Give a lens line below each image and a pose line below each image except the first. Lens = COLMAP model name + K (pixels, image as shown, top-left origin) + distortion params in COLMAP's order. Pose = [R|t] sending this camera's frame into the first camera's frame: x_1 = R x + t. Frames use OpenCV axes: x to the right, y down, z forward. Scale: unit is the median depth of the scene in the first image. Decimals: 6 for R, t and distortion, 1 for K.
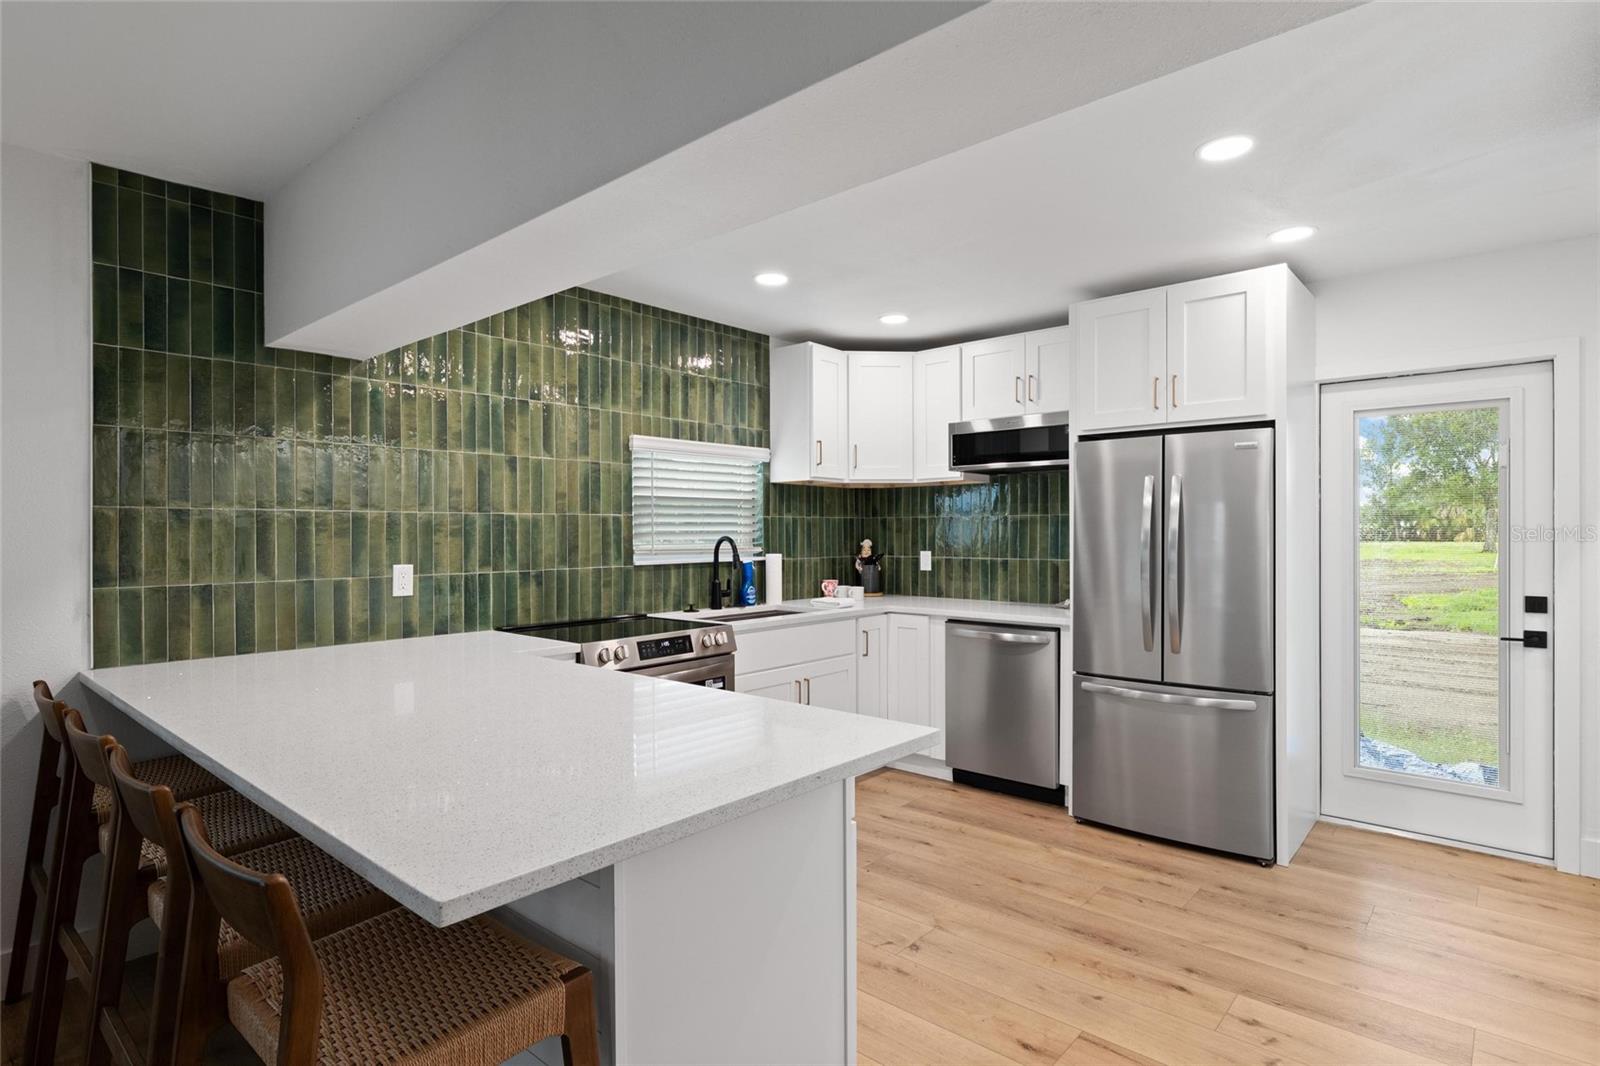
lens RADIAL K [[821.6, 0, 794.4], [0, 821.6, 534.2], [0, 0, 1]] dist [0.003691, 0.000512]
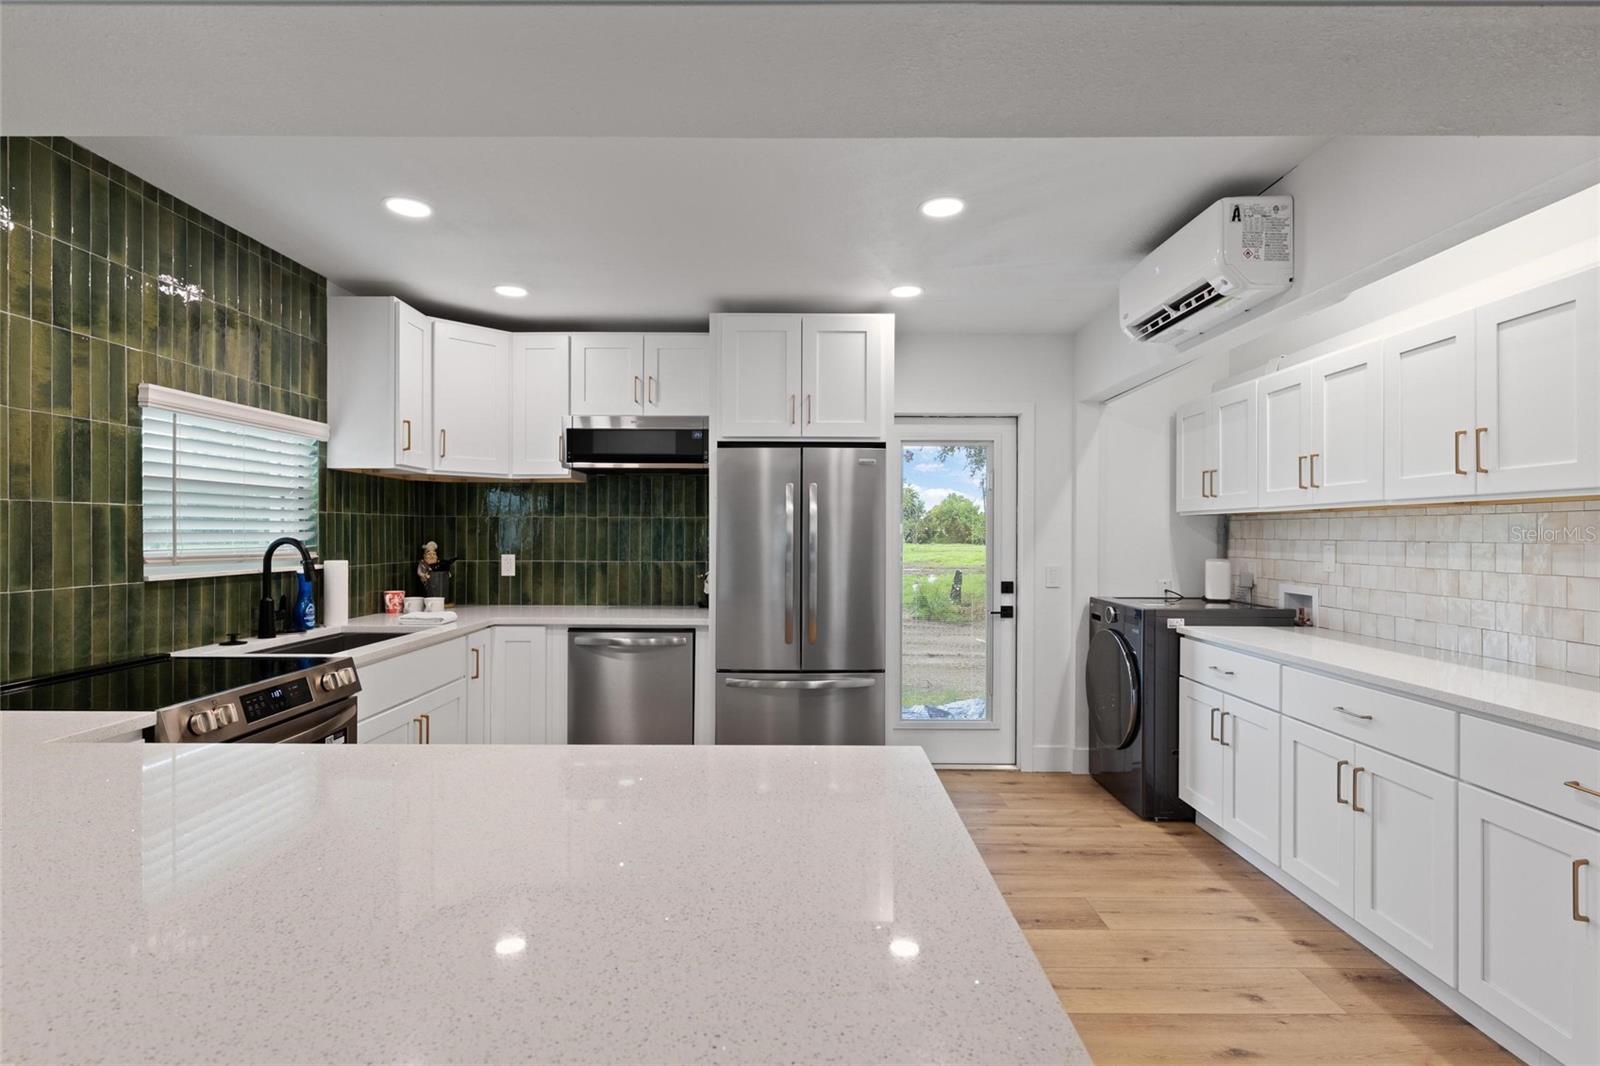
lens RADIAL K [[793.9, 0, 803.9], [0, 793.9, 533.1], [0, 0, 1]] dist [0.000009, 0.002001]
pose [[0.749048, 0.006244, 0.662486, -0.230891], [-0.004299, 0.999980, -0.004564, -0.000367], [-0.662502, 0.000570, 0.749060, 0.177837]]
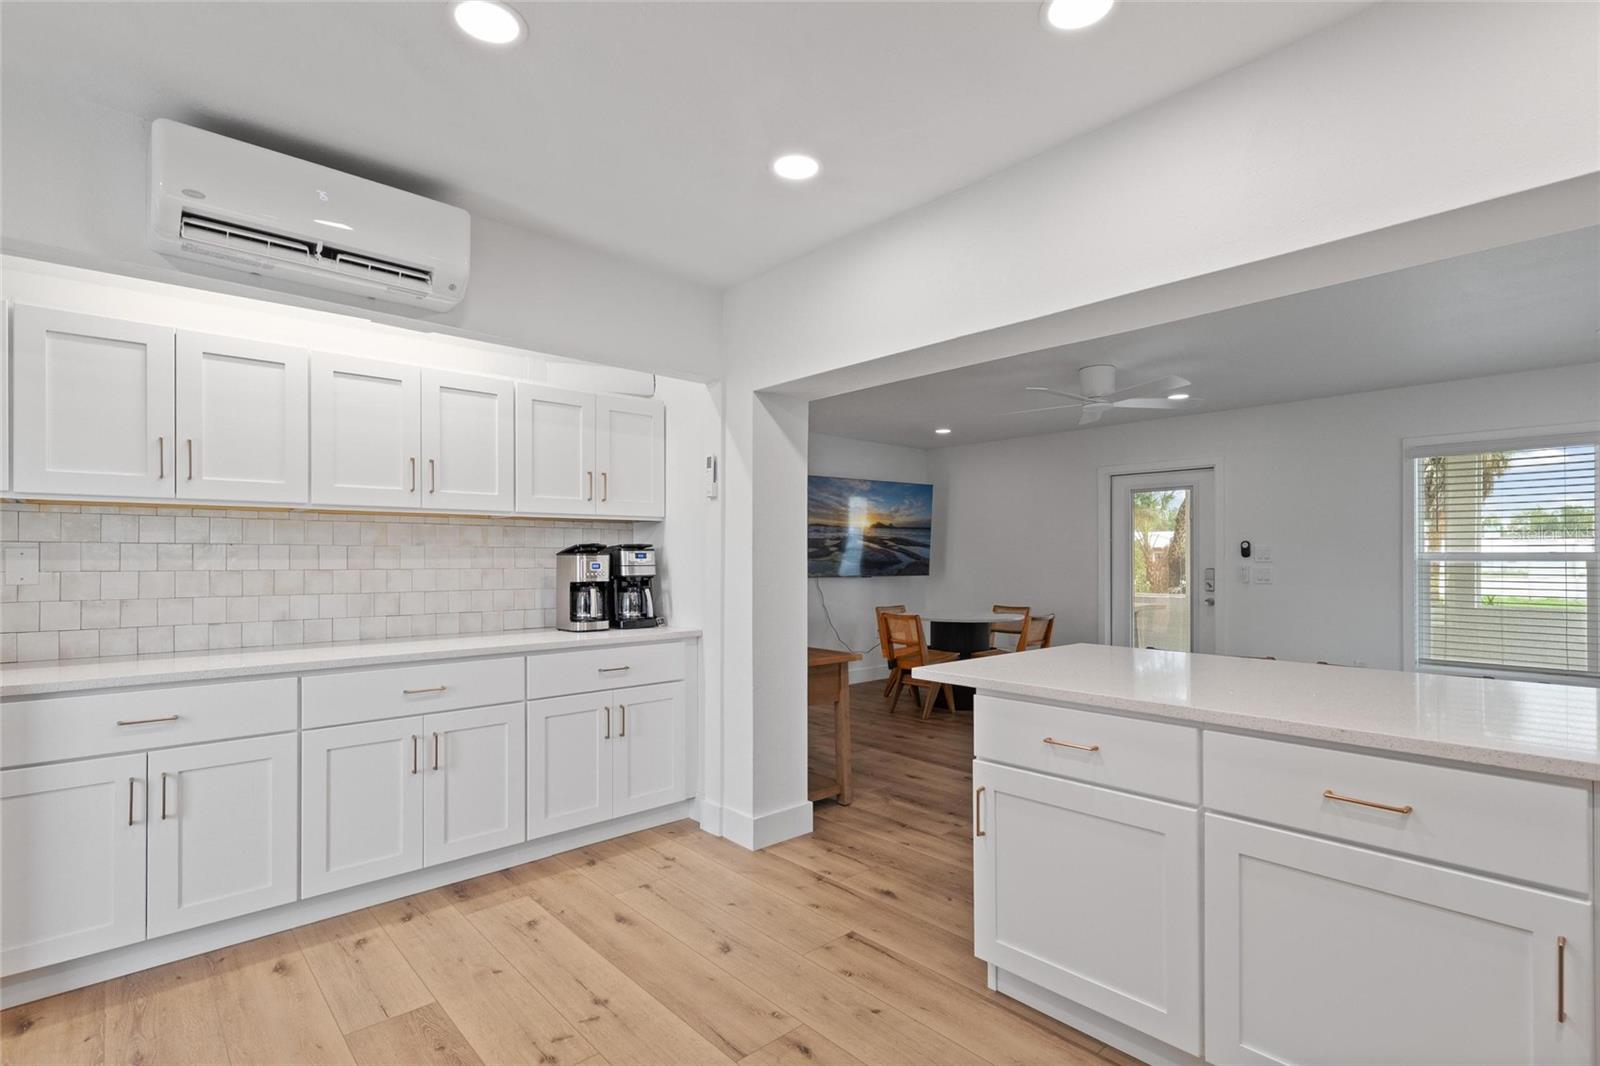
lens RADIAL K [[750.4, 0, 794.0], [0, 750.4, 556.6], [0, 0, 1]] dist [0.002734, -0.002472]
pose [[-0.994065, 0.003765, 0.108727, 0.111903], [0.003759, 0.999993, -0.000261, 0.016733], [-0.108727, 0.000149, -0.994072, 1.041220]]
